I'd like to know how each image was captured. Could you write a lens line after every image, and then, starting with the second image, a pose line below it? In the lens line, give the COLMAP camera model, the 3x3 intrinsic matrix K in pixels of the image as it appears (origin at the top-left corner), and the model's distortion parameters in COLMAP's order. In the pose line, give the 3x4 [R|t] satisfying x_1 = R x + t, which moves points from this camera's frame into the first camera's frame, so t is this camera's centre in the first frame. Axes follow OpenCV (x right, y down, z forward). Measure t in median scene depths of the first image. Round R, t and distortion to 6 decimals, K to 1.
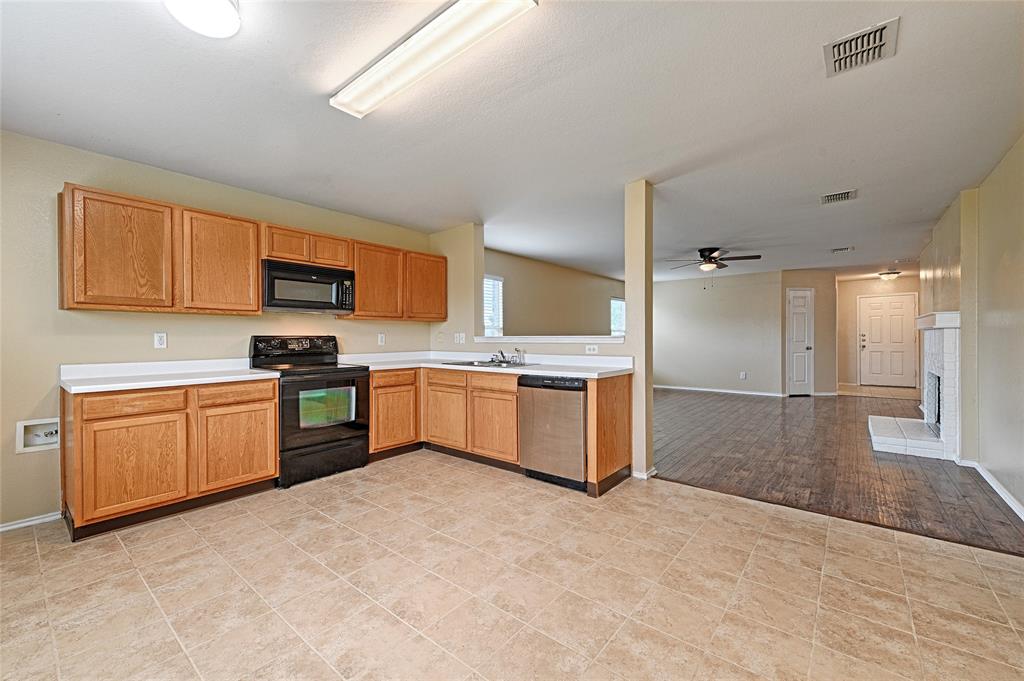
lens RADIAL K [[415.3, 0, 513.1], [0, 415.3, 342.0], [0, 0, 1]] dist [0.006798, -0.000097]
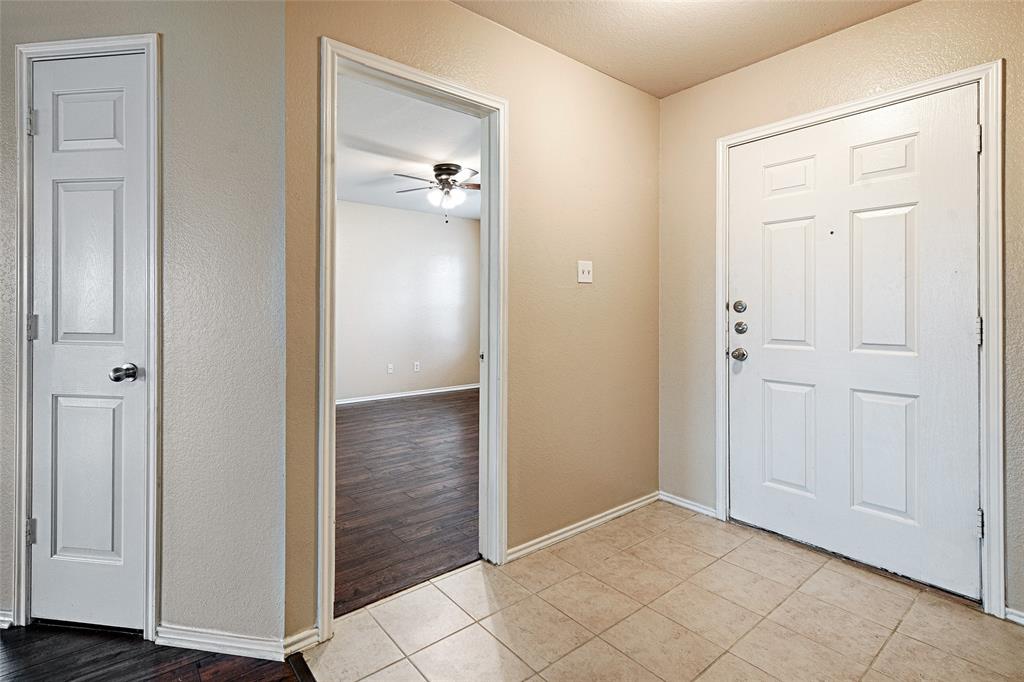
lens RADIAL K [[432.0, 0, 511.4], [0, 432.0, 312.9], [0, 0, 1]] dist [-0.001319, -0.000399]
pose [[0.963336, 0.008947, -0.268150, 2.238358], [-0.010346, 0.999939, -0.003805, -0.030225], [0.268100, 0.006439, 0.963370, 2.106864]]
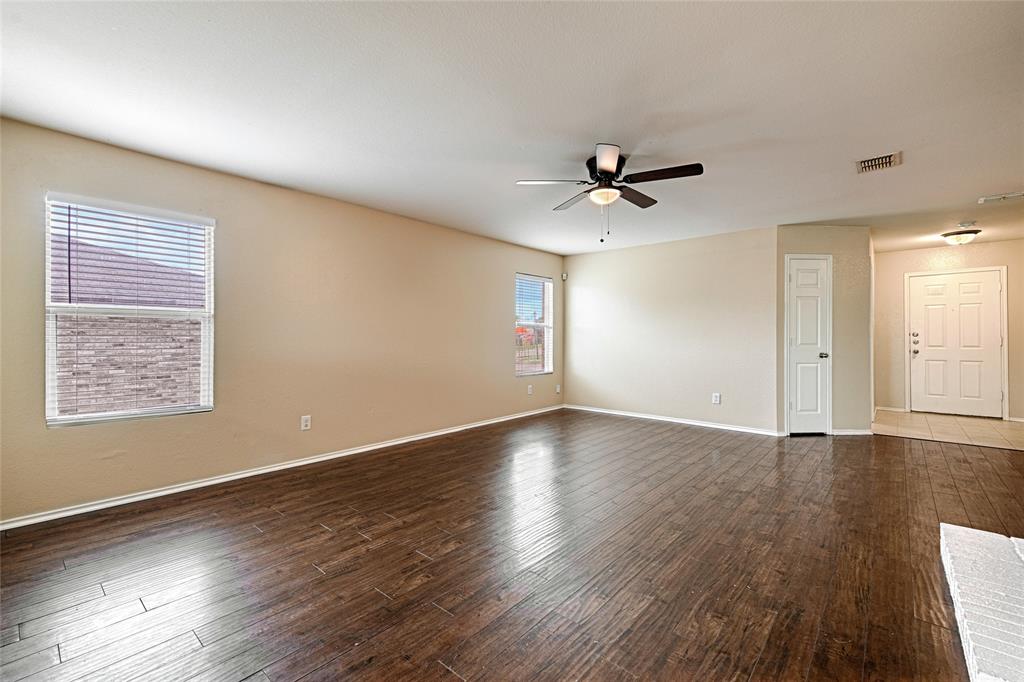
lens RADIAL K [[419.7, 0, 516.1], [0, 419.7, 337.4], [0, 0, 1]] dist [0.001142, 0.000006]
pose [[0.998766, 0.007461, -0.049103, 0.725075], [-0.007707, 0.999959, -0.004815, -0.011291], [0.049065, 0.005187, 0.998782, 0.913351]]
